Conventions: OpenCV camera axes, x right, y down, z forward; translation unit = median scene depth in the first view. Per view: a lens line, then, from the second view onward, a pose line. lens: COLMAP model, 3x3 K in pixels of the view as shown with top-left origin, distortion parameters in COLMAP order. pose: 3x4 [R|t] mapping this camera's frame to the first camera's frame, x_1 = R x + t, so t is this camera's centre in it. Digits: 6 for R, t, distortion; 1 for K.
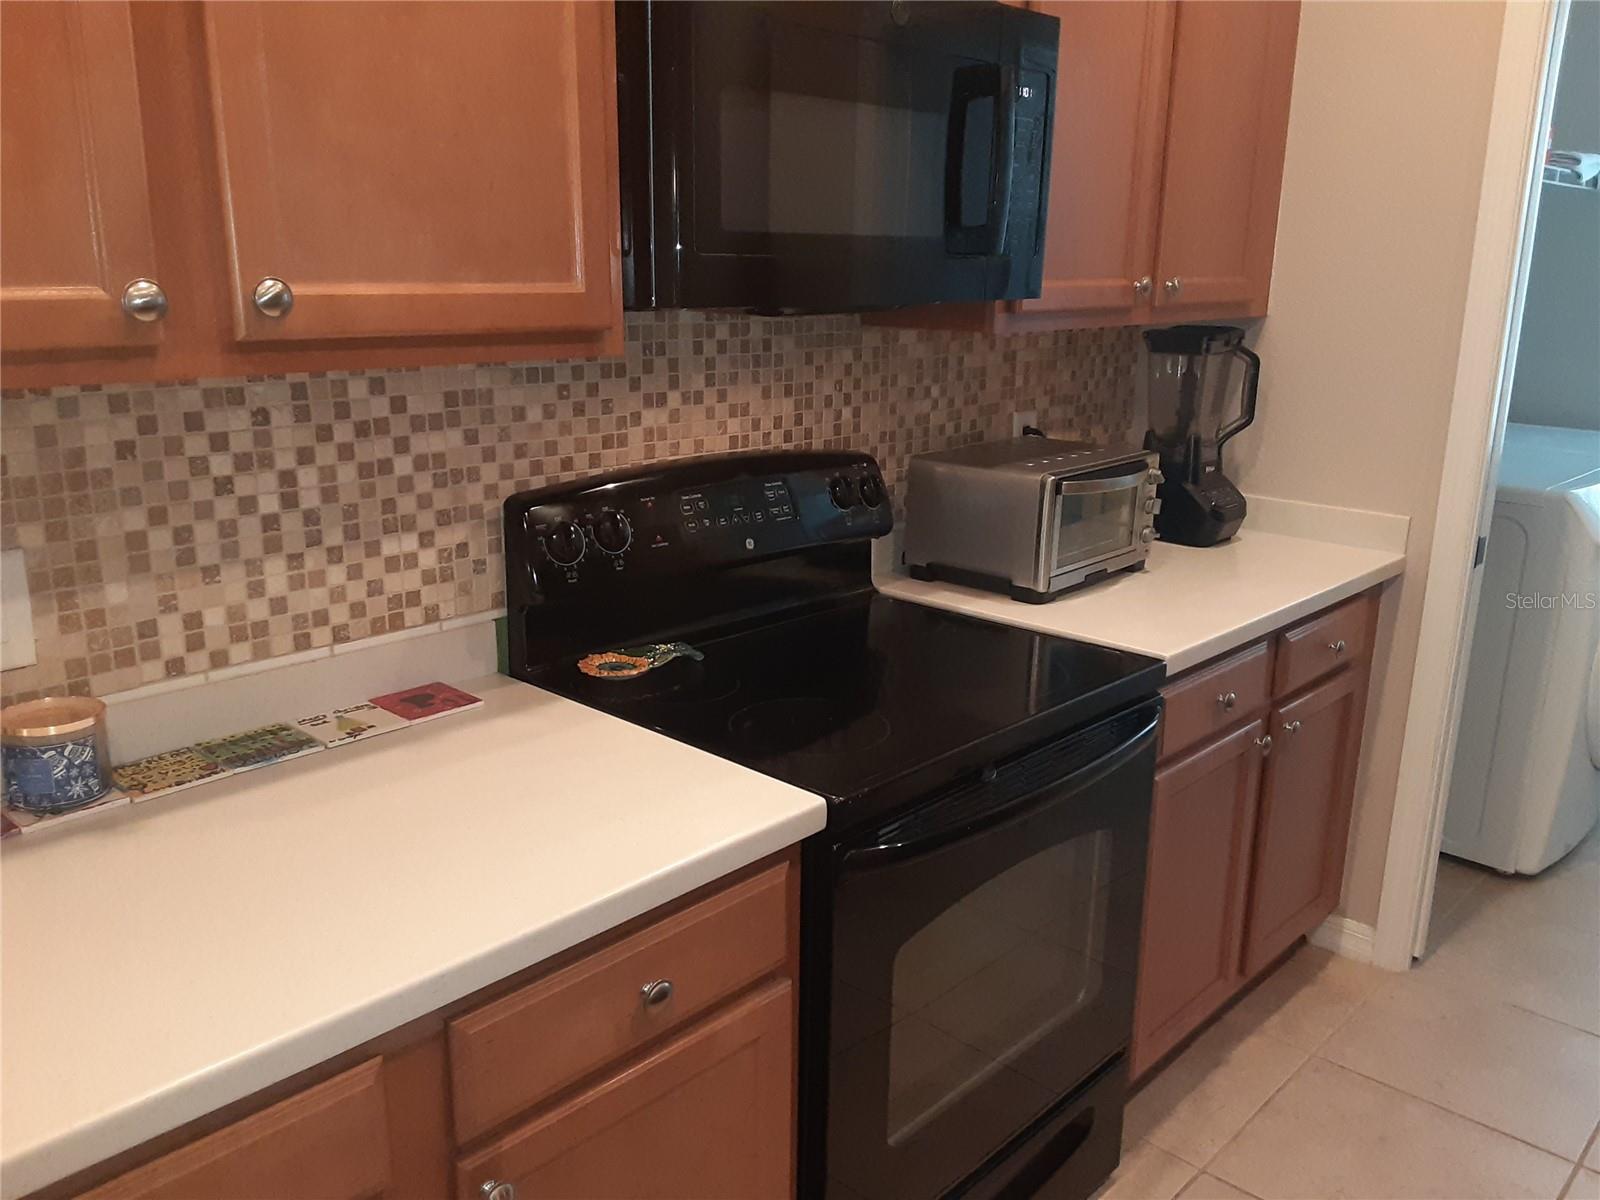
lens RADIAL K [[1275.7, 0, 800.0], [0, 1275.7, 600.0], [0, 0, 1]] dist [0.112040, -0.161556]
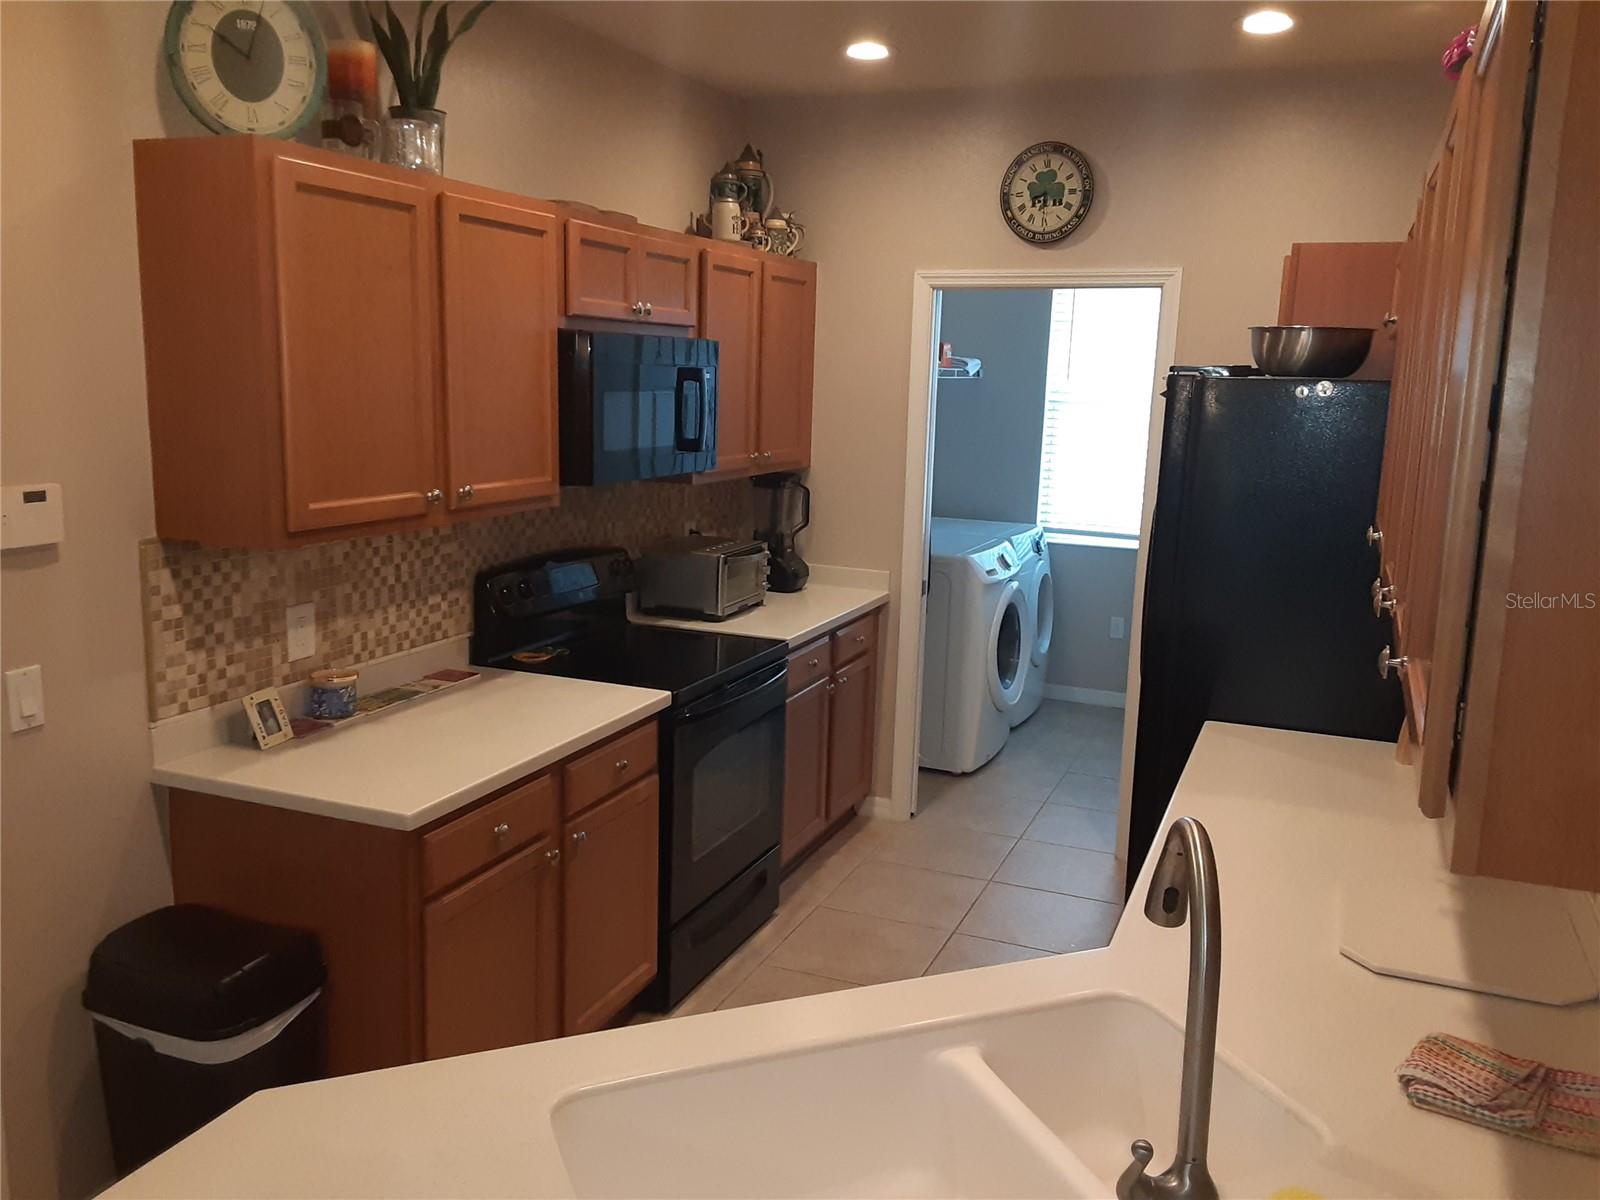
lens RADIAL K [[1275.7, 0, 800.0], [0, 1275.7, 600.0], [0, 0, 1]] dist [0.112040, -0.161556]
pose [[0.935107, -0.049979, 0.350822, -0.463602], [0.075483, 0.995377, -0.059392, 0.116849], [-0.346232, 0.082019, 0.934557, -1.043058]]
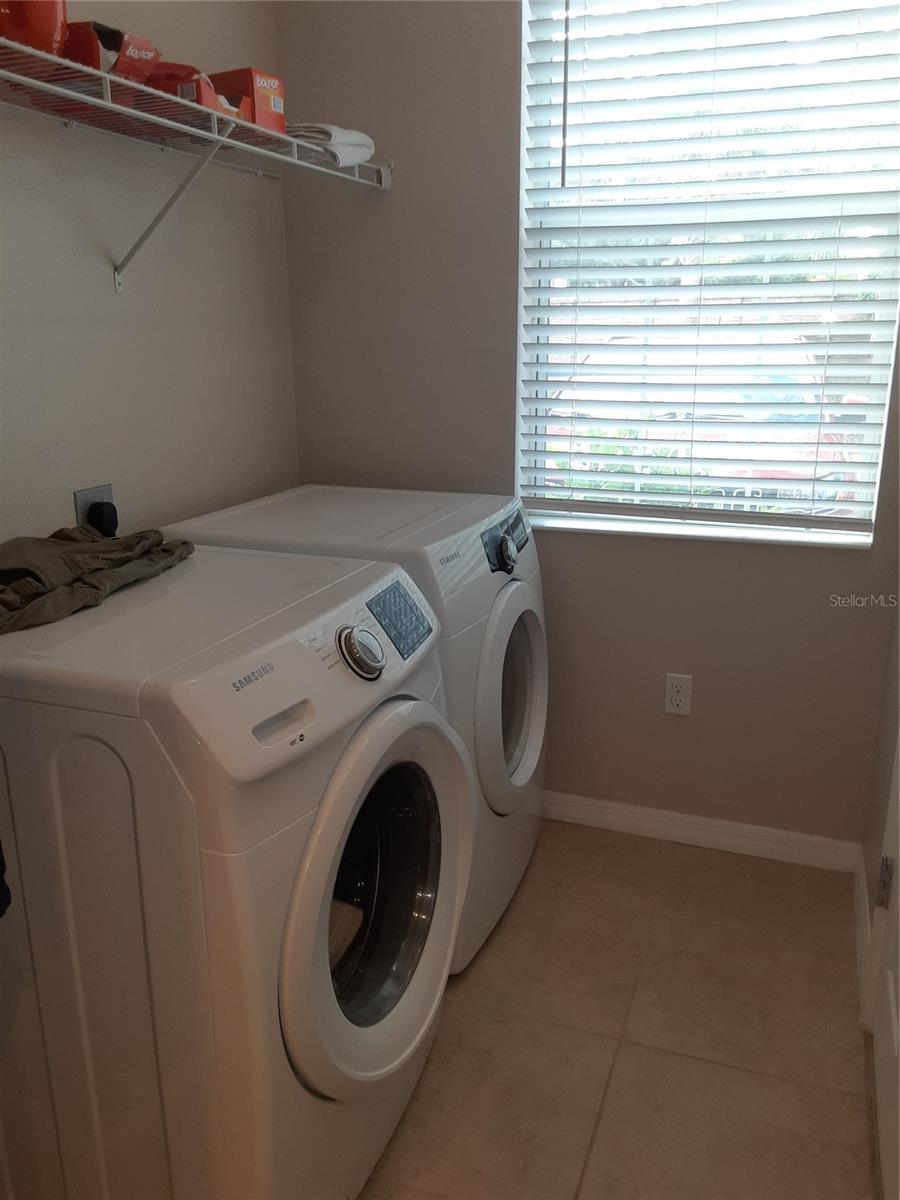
lens RADIAL K [[956.8, 0, 450.0], [0, 956.8, 600.0], [0, 0, 1]] dist [0.112040, -0.161556]
pose [[0.924696, -0.121239, 0.360885, 0.968107], [0.111974, 0.992620, 0.046559, -0.211382], [-0.363866, -0.002644, 0.931447, 1.029794]]
